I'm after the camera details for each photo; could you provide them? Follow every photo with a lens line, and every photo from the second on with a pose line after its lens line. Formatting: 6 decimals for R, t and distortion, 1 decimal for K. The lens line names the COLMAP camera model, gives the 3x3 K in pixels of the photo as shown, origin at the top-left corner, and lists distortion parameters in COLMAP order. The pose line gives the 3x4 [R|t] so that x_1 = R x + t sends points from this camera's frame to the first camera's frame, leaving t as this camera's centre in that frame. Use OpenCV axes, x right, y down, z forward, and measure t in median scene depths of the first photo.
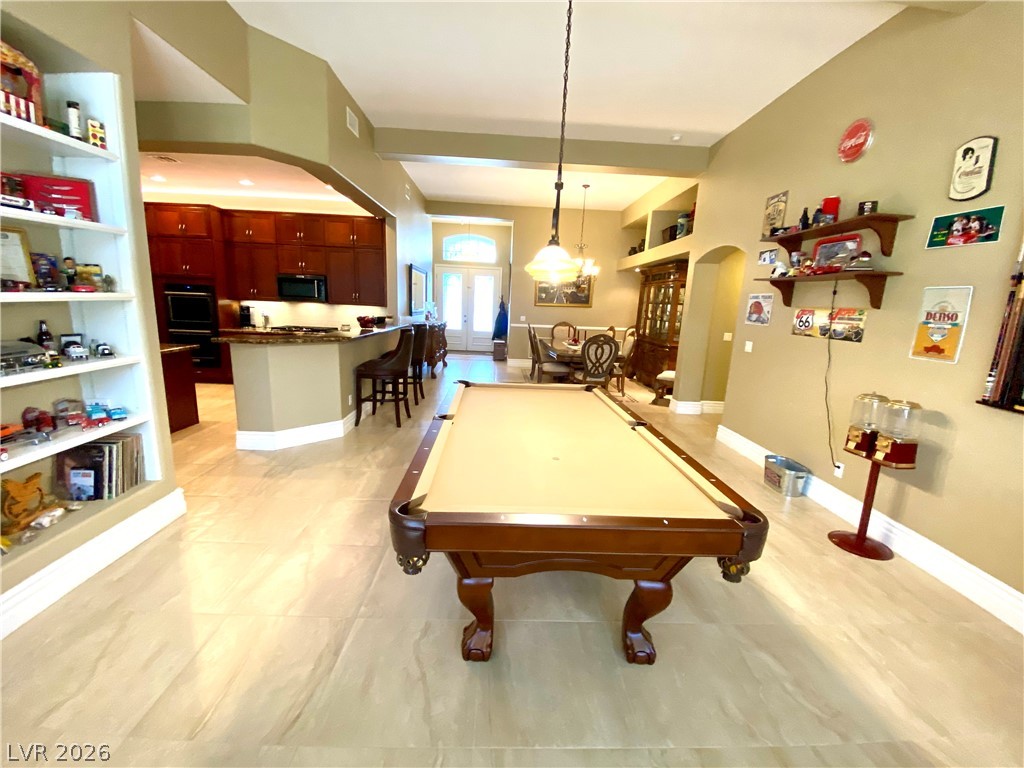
lens RADIAL K [[418.7, 0, 514.3], [0, 418.7, 385.8], [0, 0, 1]] dist [0.026338, -0.025118]
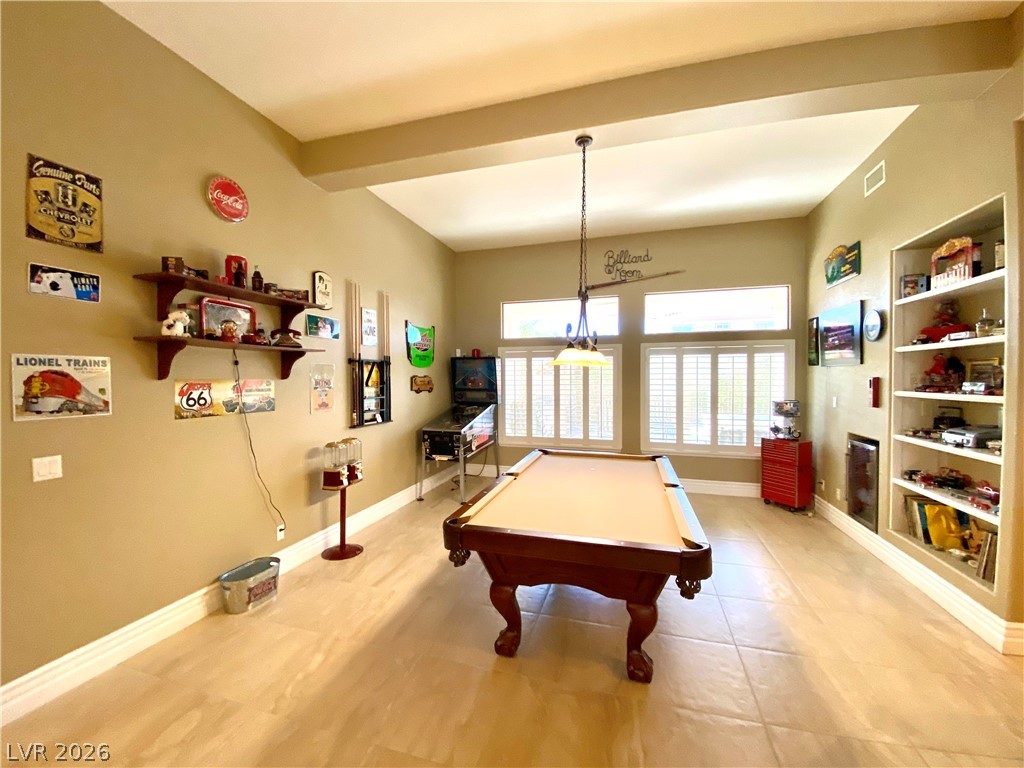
lens RADIAL K [[418.7, 0, 514.3], [0, 418.7, 385.8], [0, 0, 1]] dist [0.026338, -0.025118]
pose [[-0.950600, -0.044909, 0.307152, -0.070662], [0.024210, 0.975740, 0.217591, -0.327729], [-0.309473, 0.214278, -0.926451, 1.533545]]
